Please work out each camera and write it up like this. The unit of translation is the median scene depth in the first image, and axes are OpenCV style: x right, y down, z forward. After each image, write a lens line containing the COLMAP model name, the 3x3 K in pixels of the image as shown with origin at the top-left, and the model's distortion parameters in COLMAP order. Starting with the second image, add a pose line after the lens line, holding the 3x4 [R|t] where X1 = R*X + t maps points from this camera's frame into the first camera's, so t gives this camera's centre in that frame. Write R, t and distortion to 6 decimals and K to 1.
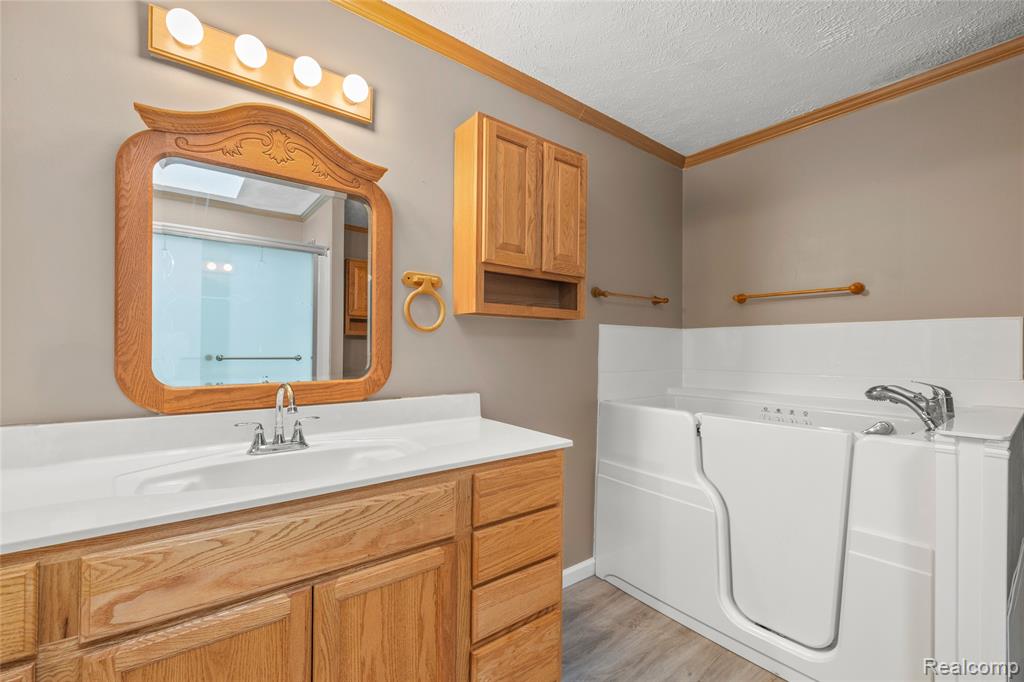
lens RADIAL K [[430.8, 0, 513.8], [0, 430.8, 352.3], [0, 0, 1]] dist [0.000437, 0.000087]
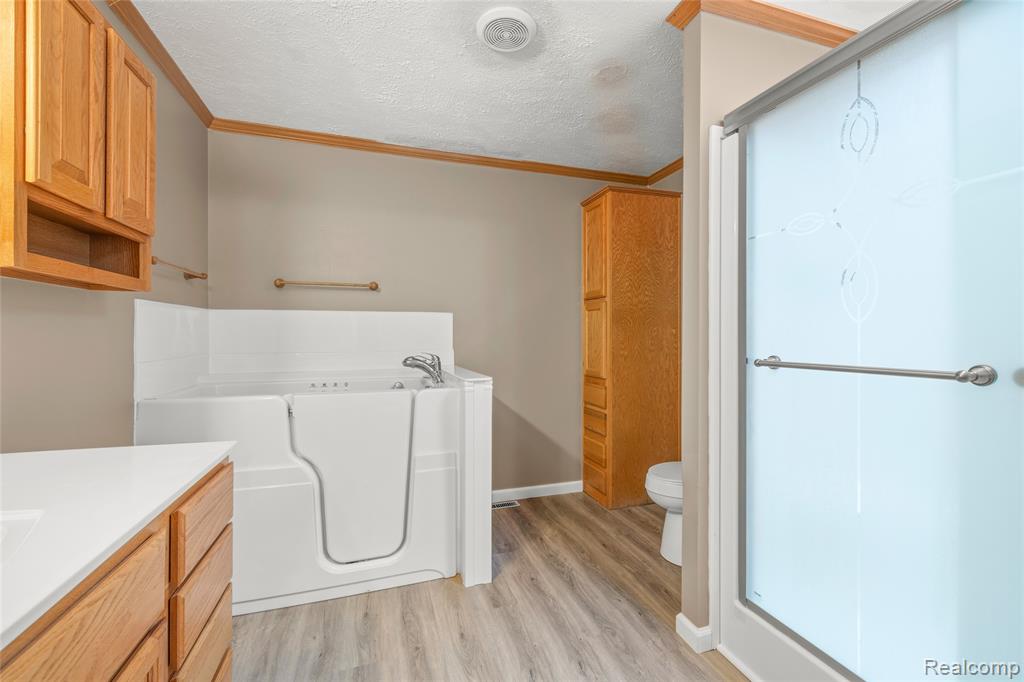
lens RADIAL K [[426.7, 0, 509.3], [0, 426.7, 345.4], [0, 0, 1]] dist [0.001048, 0.000063]
pose [[0.351450, -0.030093, 0.935723, -0.332515], [0.007865, 0.999543, 0.029191, -0.000553], [-0.936174, -0.002899, 0.351526, 0.157523]]
